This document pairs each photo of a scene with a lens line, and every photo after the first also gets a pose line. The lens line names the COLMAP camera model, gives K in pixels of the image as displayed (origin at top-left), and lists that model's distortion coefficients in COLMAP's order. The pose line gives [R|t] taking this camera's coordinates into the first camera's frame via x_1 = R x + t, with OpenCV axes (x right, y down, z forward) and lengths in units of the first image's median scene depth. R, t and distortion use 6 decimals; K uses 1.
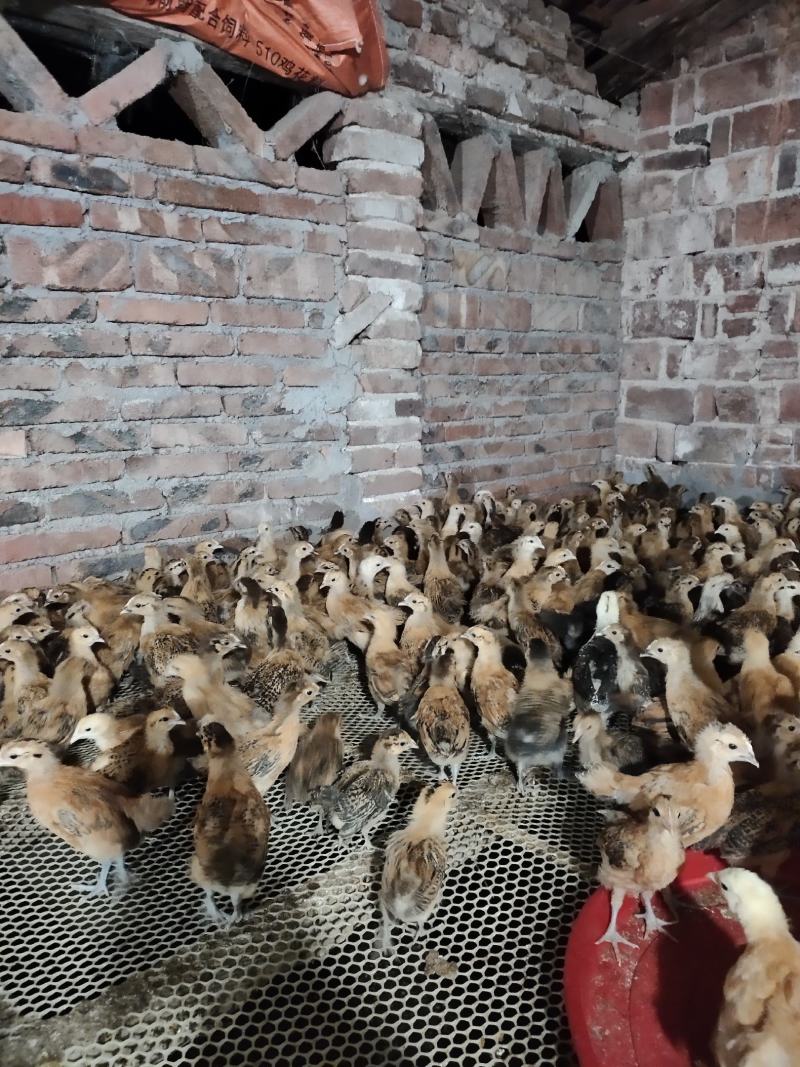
lens RADIAL K [[786.1, 0, 400.0], [0, 786.1, 533.5], [0, 0, 1]] dist [0.088113, -0.104203]
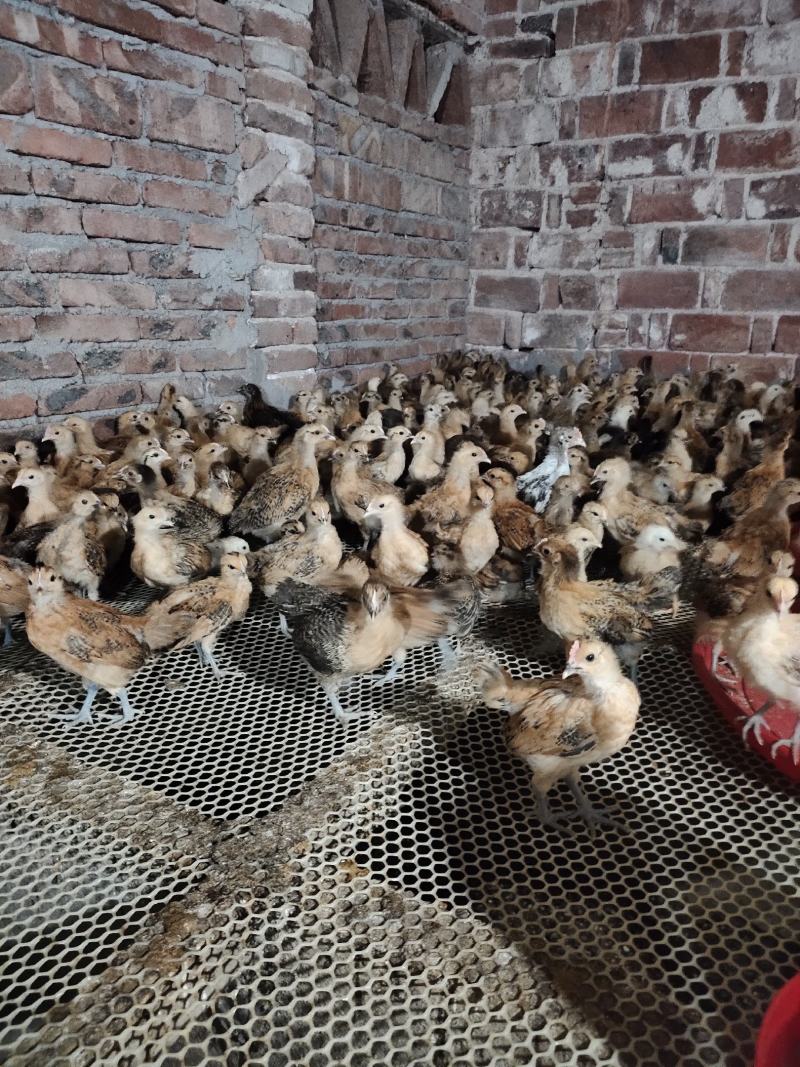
lens RADIAL K [[786.1, 0, 400.0], [0, 786.1, 533.5], [0, 0, 1]] dist [0.088113, -0.104203]
pose [[0.952547, -0.069248, 0.296410, -0.189059], [0.041006, 0.994095, 0.100466, 0.056892], [-0.301617, -0.083544, 0.949762, 0.012899]]
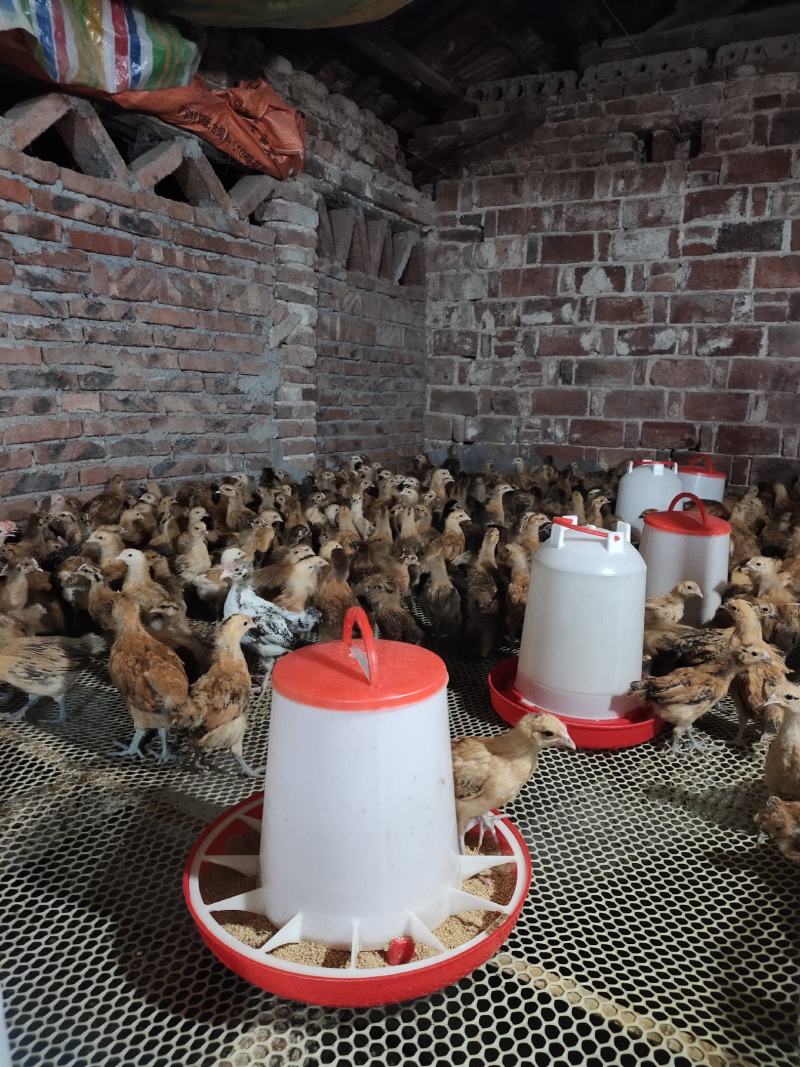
lens RADIAL K [[786.1, 0, 400.0], [0, 786.1, 533.5], [0, 0, 1]] dist [0.088113, -0.104203]
pose [[0.941535, -0.028212, 0.335733, -0.321372], [0.035581, 0.999242, -0.015816, 0.119905], [-0.335032, 0.026837, 0.941825, -0.388245]]
